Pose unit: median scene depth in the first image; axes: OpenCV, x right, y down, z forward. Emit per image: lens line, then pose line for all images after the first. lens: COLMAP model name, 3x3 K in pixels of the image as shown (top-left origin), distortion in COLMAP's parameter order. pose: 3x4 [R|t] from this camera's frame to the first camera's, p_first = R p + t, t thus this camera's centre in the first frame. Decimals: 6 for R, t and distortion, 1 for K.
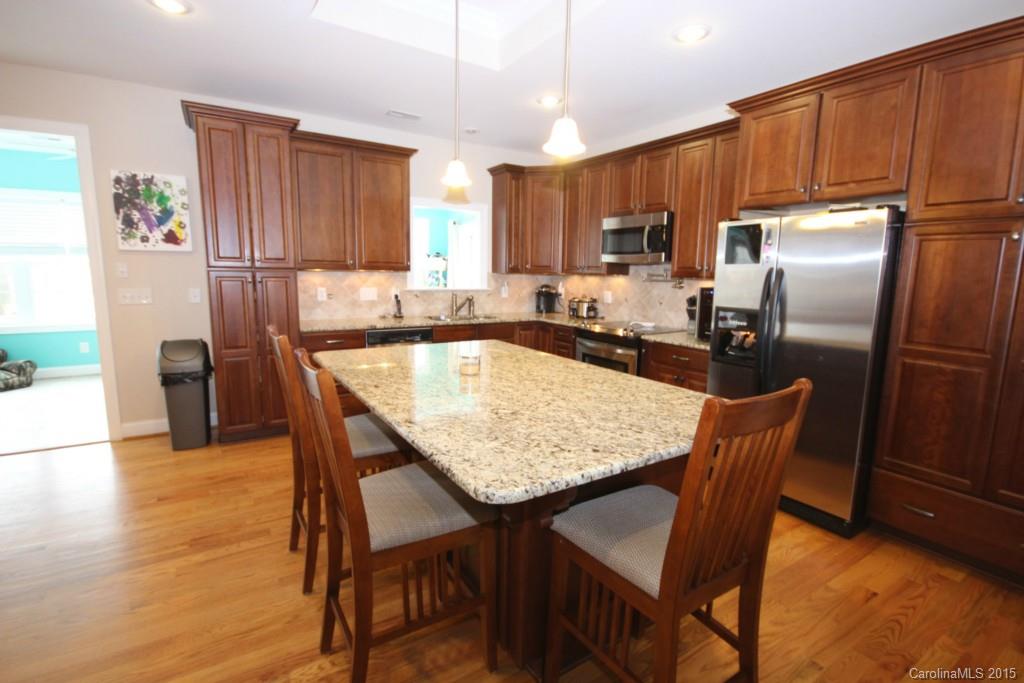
lens RADIAL K [[480.1, 0, 512.3], [0, 480.1, 339.0], [0, 0, 1]] dist [0.000657, 0.000176]
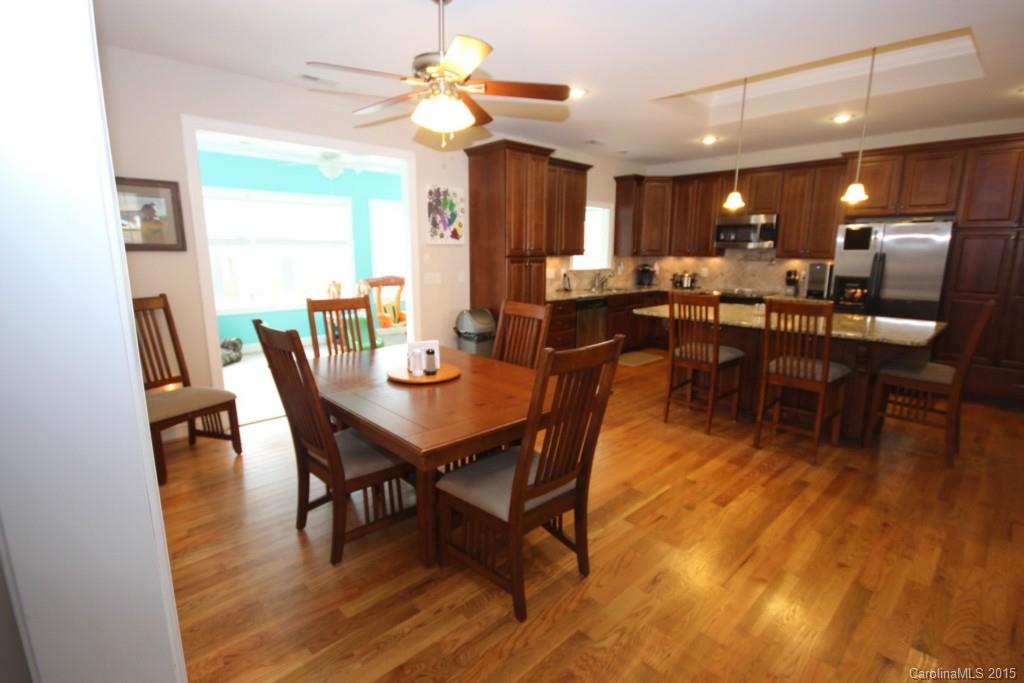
lens RADIAL K [[480.1, 0, 512.3], [0, 480.1, 339.0], [0, 0, 1]] dist [0.000657, 0.000176]
pose [[0.982812, -0.045929, 0.178802, -0.815511], [0.038289, 0.998210, 0.045949, 0.027549], [-0.180593, -0.038313, 0.982811, -0.372322]]
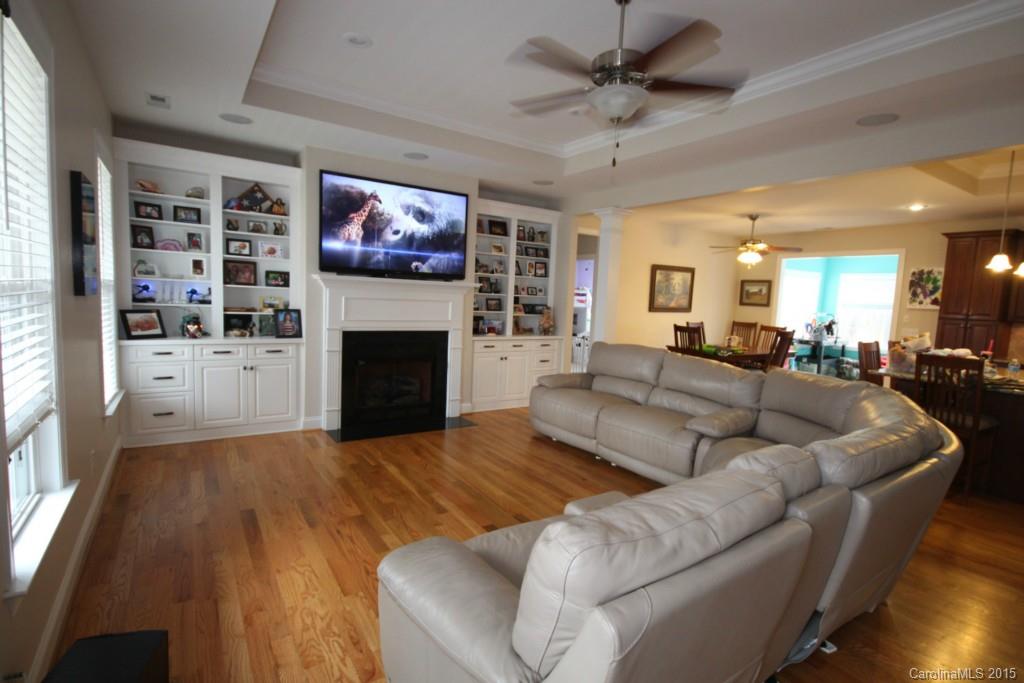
lens RADIAL K [[480.1, 0, 512.3], [0, 480.1, 339.0], [0, 0, 1]] dist [0.000657, 0.000176]
pose [[-0.017568, 0.076239, -0.996935, 1.138166], [-0.188504, 0.978955, 0.078185, 0.085016], [0.981915, 0.189300, -0.002827, -0.534662]]
